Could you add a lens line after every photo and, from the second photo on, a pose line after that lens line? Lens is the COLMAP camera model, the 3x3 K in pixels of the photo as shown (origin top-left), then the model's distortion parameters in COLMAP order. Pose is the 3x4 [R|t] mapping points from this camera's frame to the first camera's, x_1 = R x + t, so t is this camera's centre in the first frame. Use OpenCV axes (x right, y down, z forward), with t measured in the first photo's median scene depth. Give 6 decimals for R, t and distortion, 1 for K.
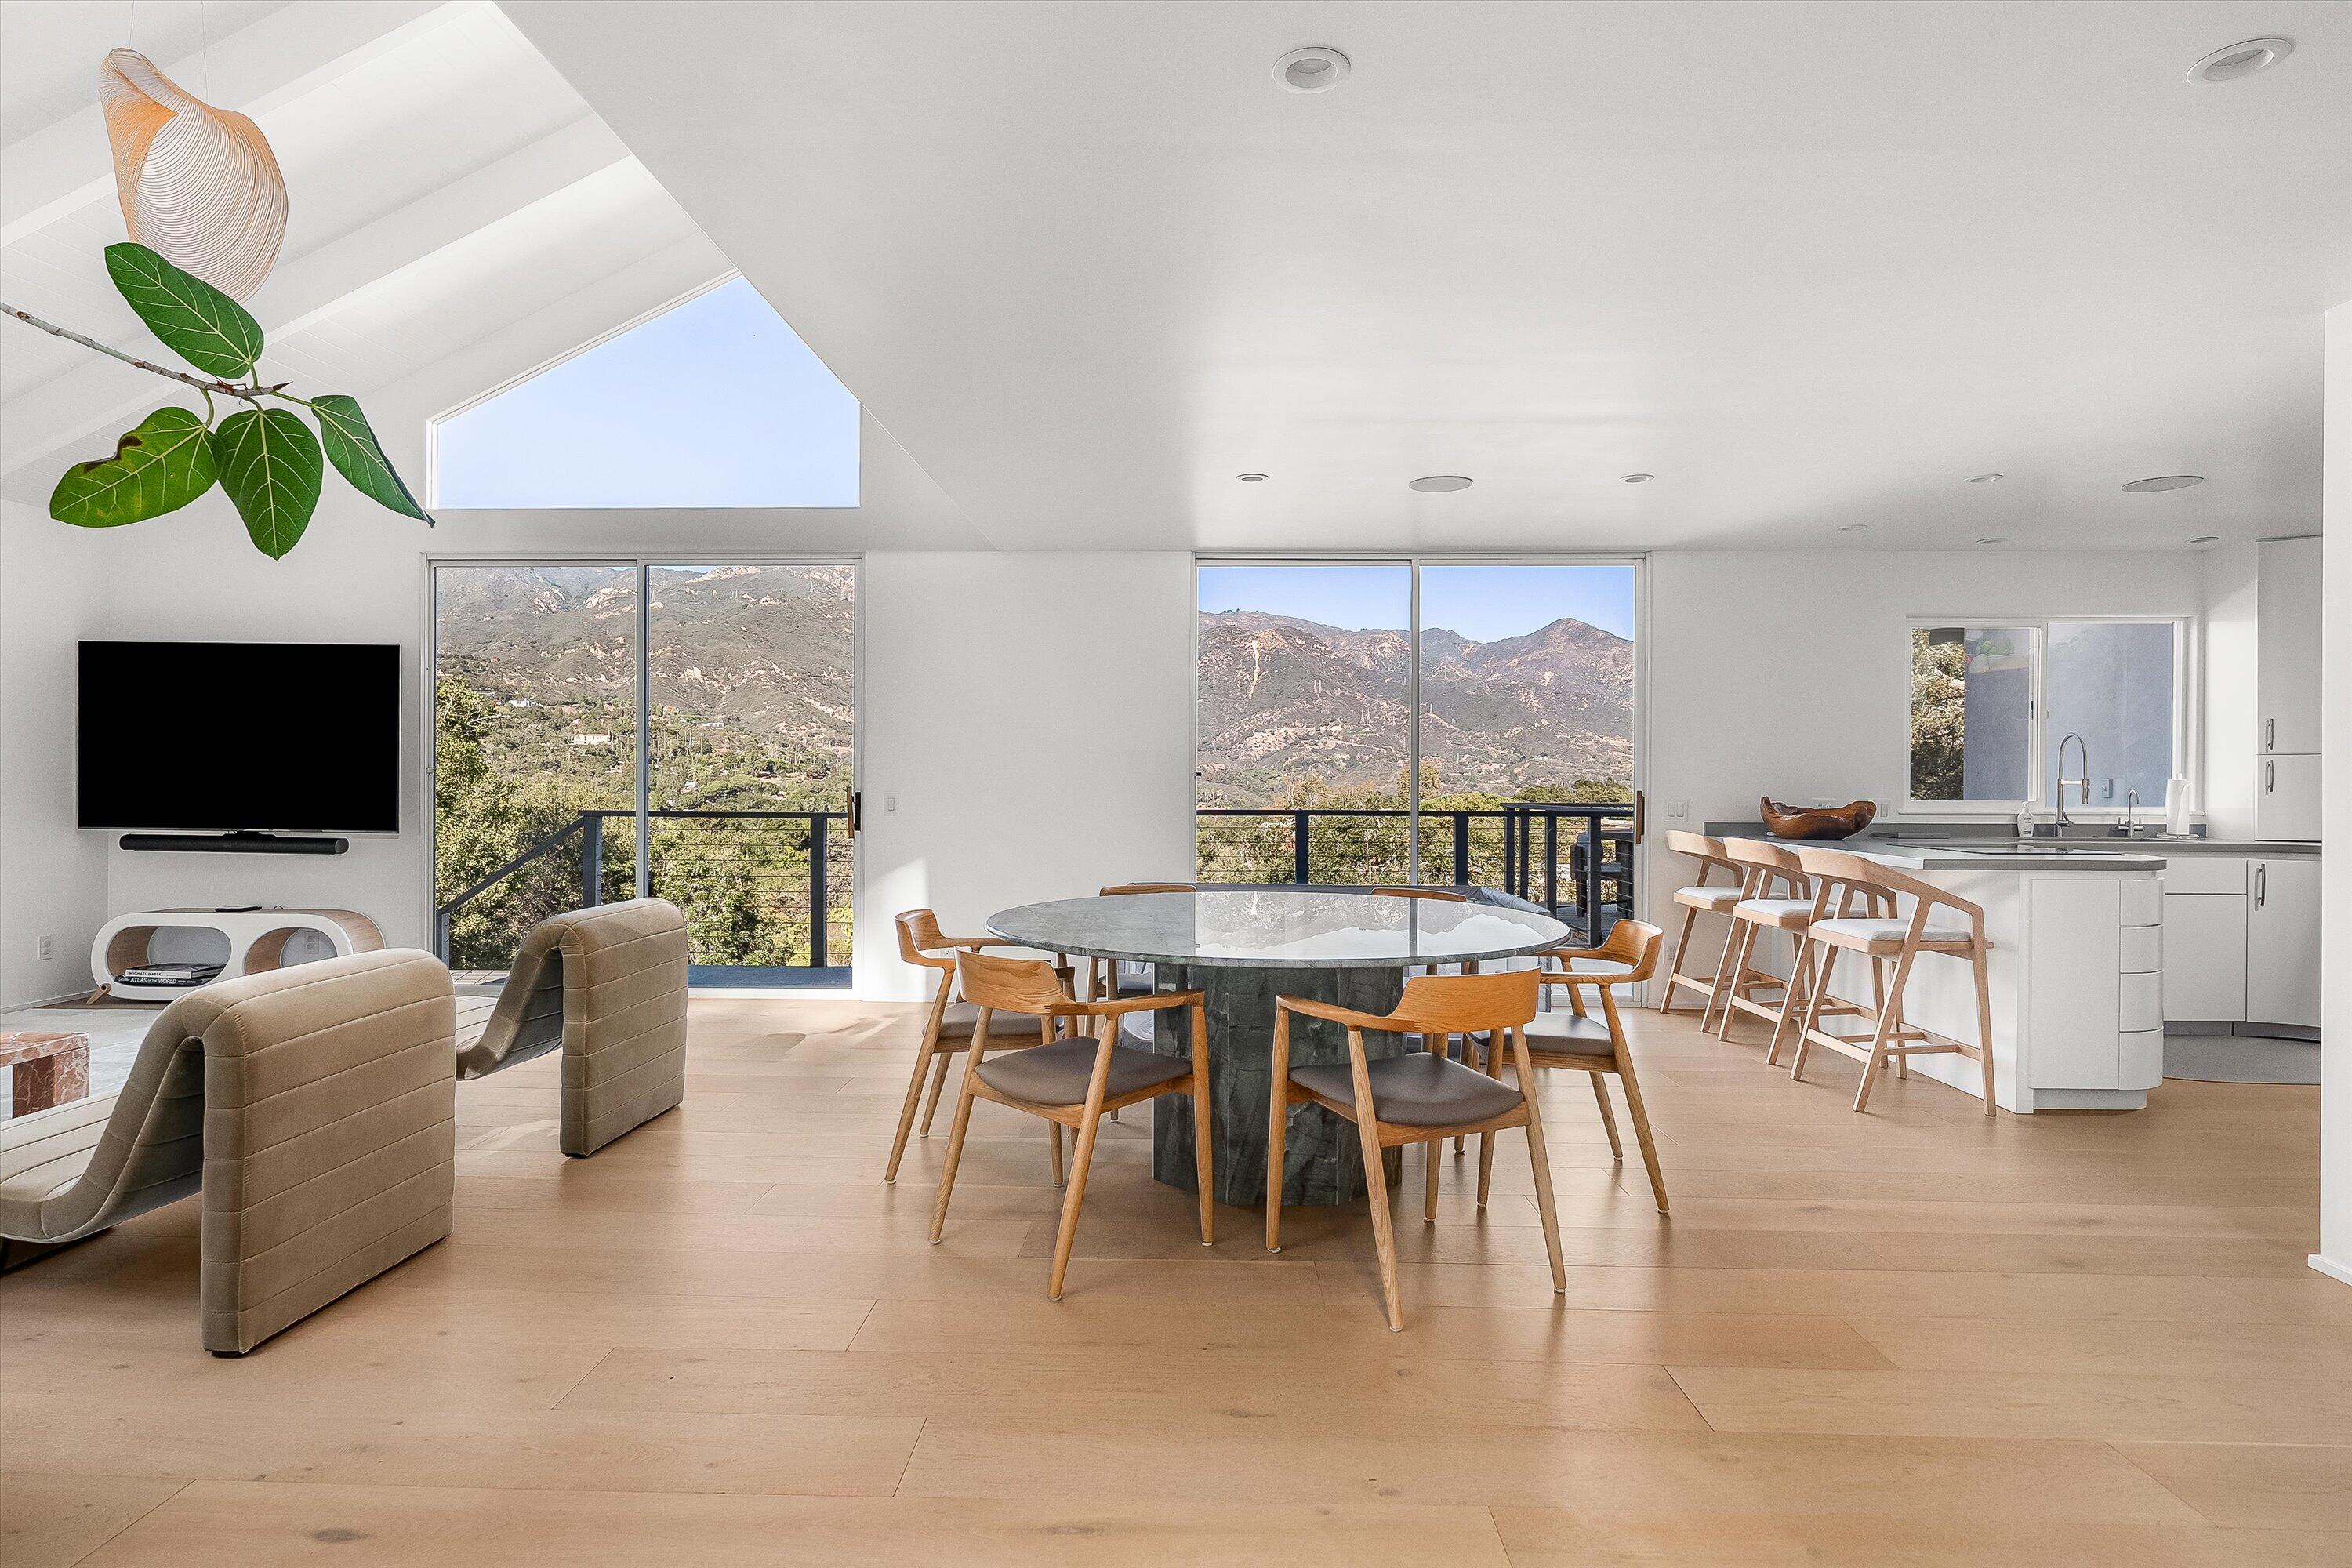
lens RADIAL K [[1249.4, 0, 1171.9], [0, 1249.4, 776.6], [0, 0, 1]] dist [-0.004257, -0.001331]
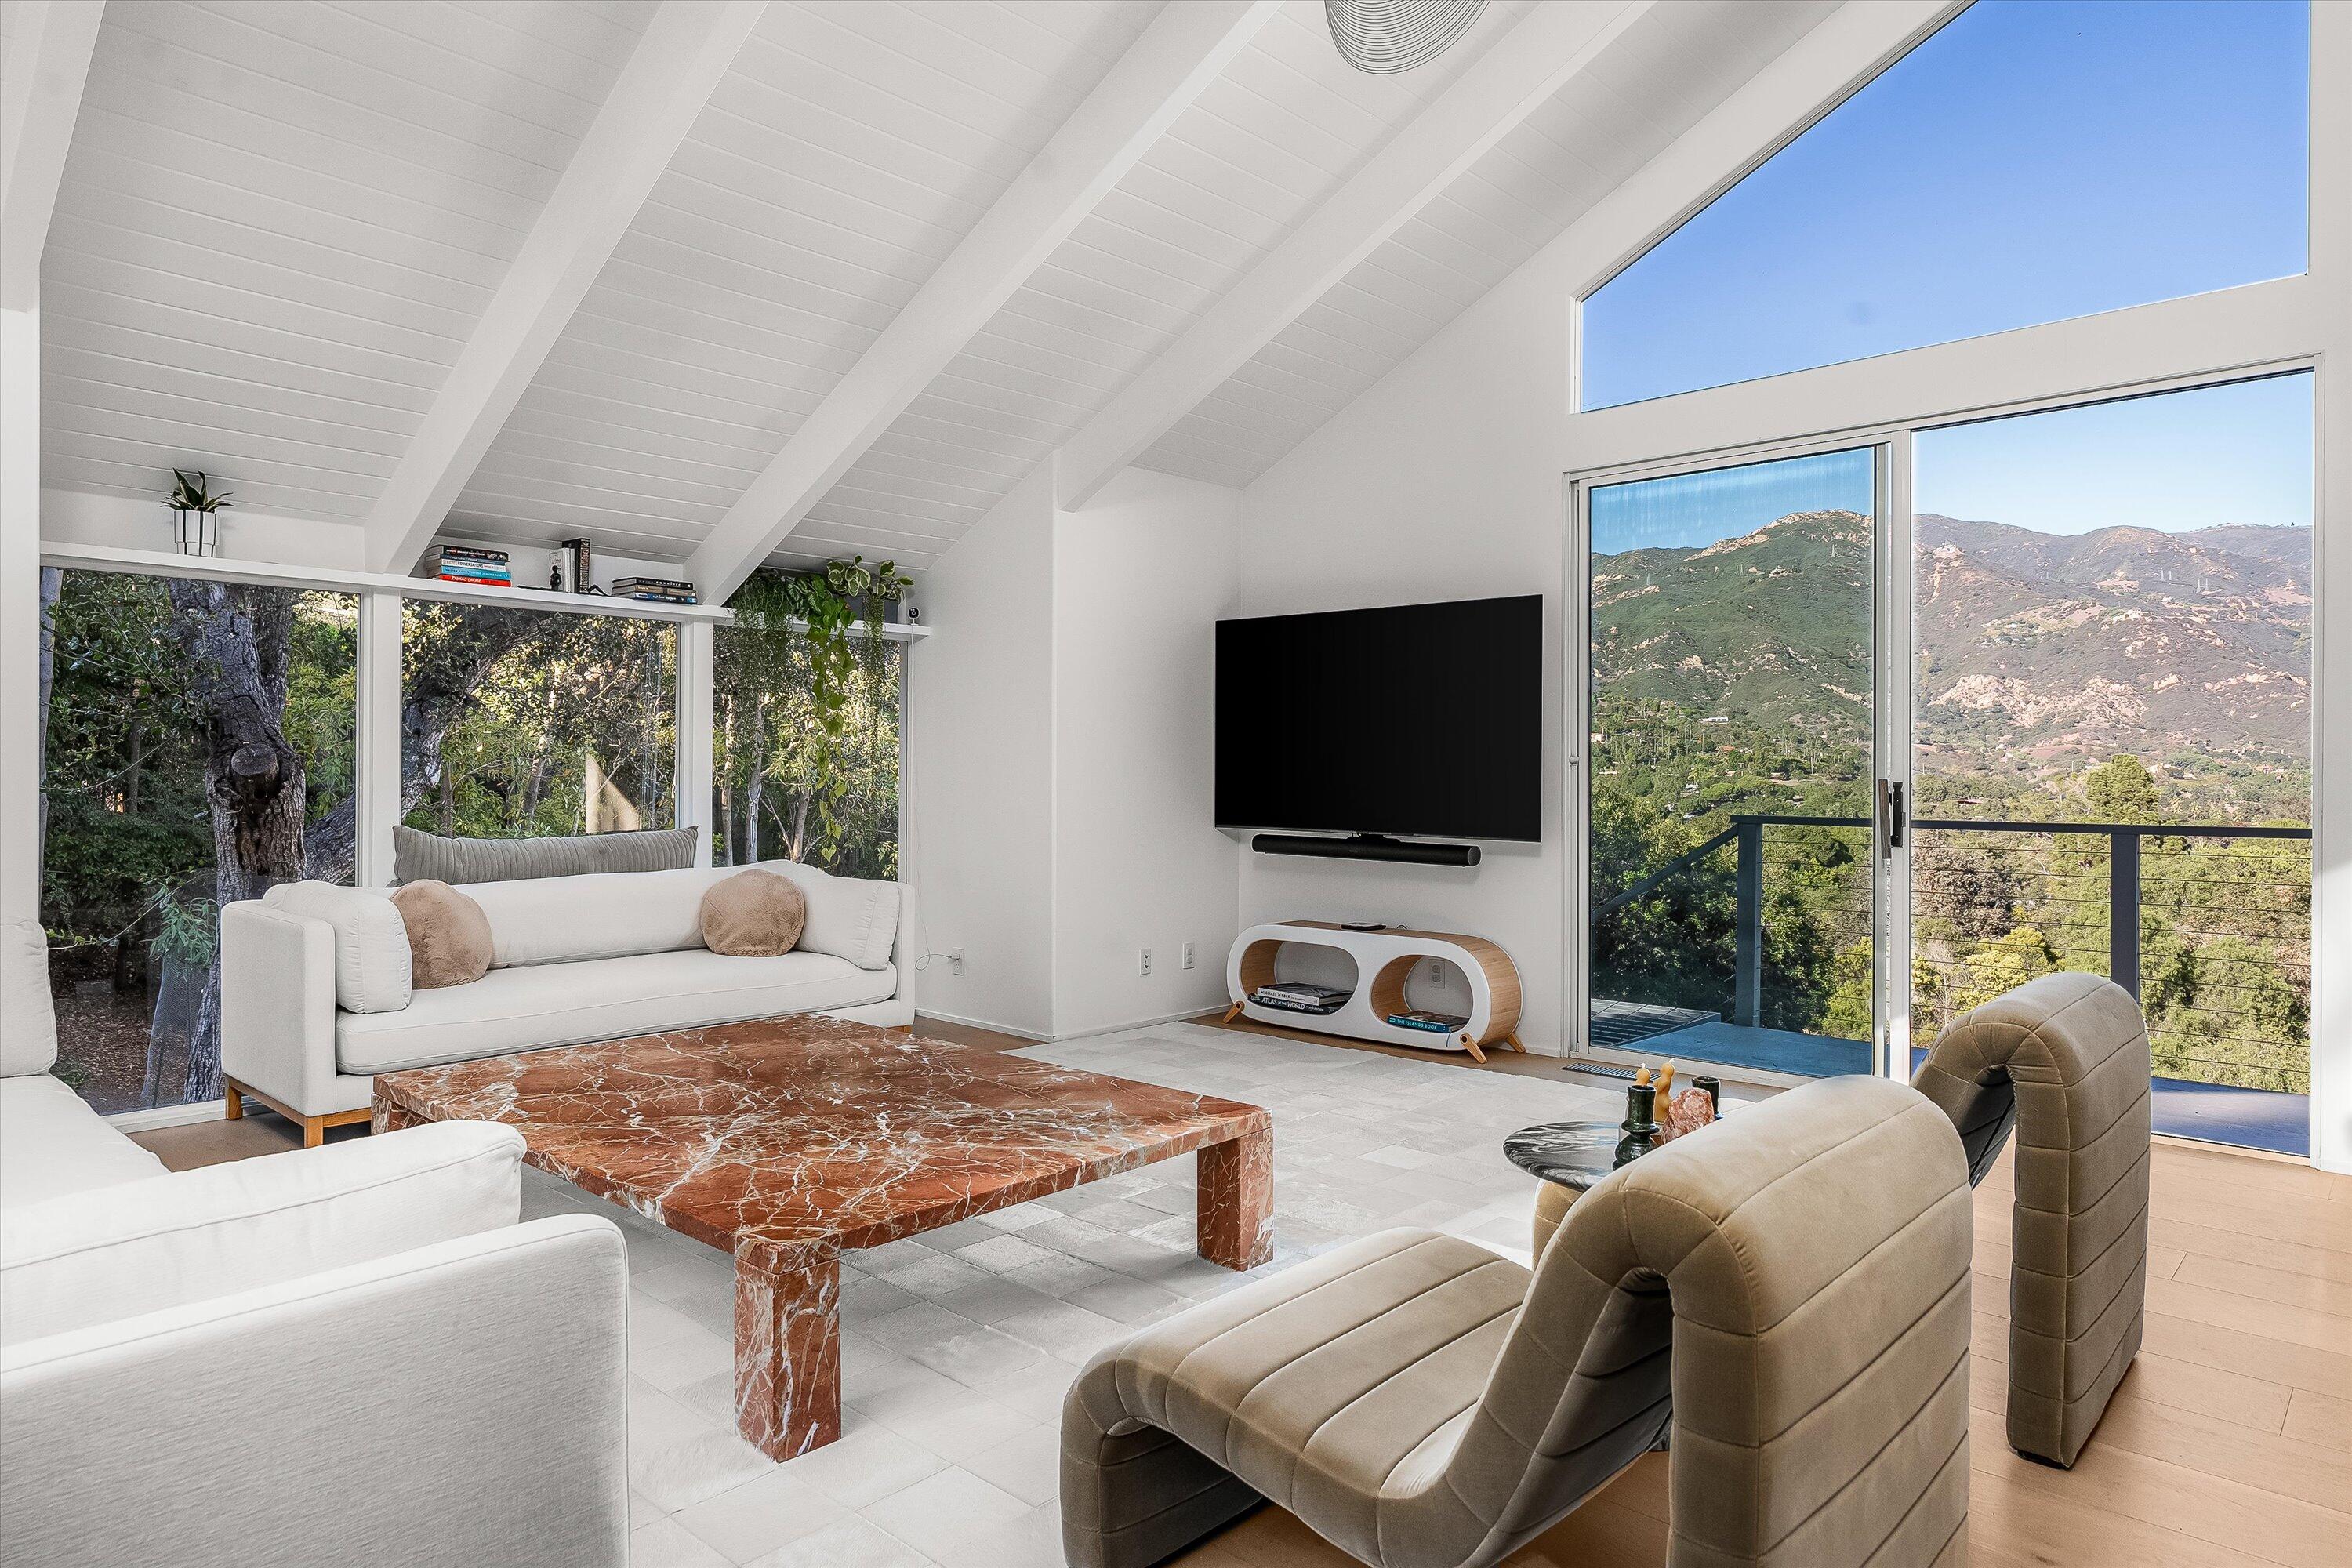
lens RADIAL K [[1403.2, 0, 1181.7], [0, 1403.2, 790.0], [0, 0, 1]] dist [0.004384, 0.002555]
pose [[0.757164, 0.003123, -0.653217, -0.222876], [0.002258, 0.999970, 0.007398, 0.006666], [0.653221, -0.007077, 0.757134, 0.203553]]
